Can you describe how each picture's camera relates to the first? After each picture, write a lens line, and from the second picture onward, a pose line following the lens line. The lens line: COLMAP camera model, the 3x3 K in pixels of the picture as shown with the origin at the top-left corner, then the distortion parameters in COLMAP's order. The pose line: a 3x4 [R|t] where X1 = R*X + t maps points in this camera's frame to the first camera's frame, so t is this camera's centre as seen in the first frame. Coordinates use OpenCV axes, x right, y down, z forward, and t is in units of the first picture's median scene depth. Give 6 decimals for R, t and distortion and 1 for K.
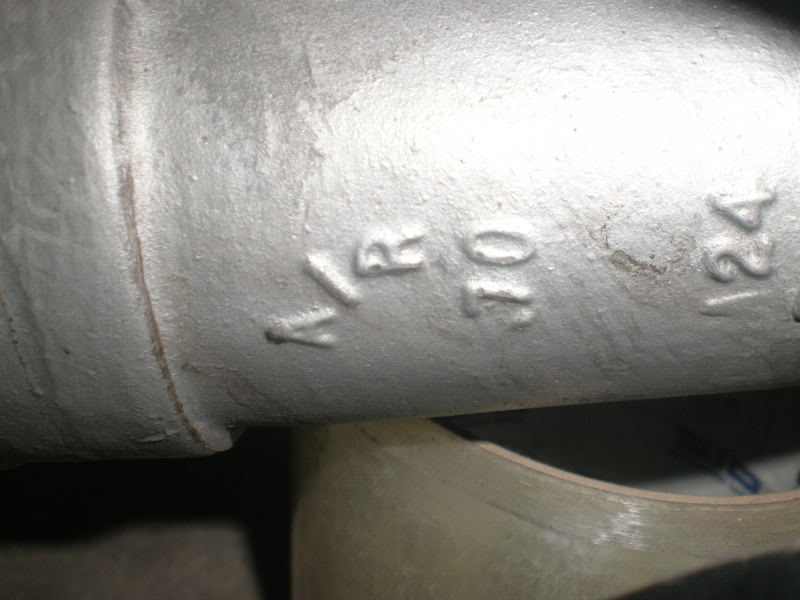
lens RADIAL K [[889.8, 0, 400.0], [0, 889.8, 300.0], [0, 0, 1]] dist [-0.096758, -0.017440]
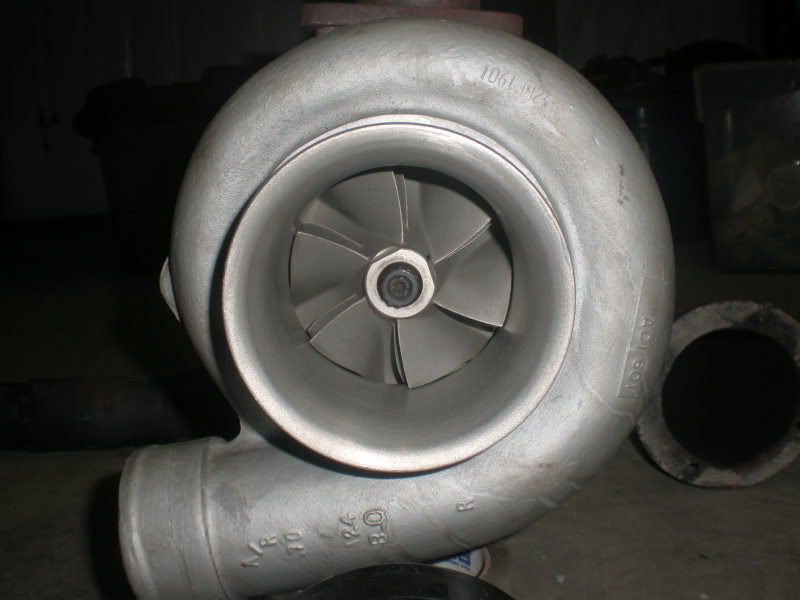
lens RADIAL K [[889.8, 0, 400.0], [0, 889.8, 300.0], [0, 0, 1]] dist [-0.096758, -0.017440]
pose [[0.990414, -0.133800, -0.034322, 0.908409], [0.114553, 0.934442, -0.337189, 0.362659], [0.077187, 0.330025, 0.940811, -3.285728]]
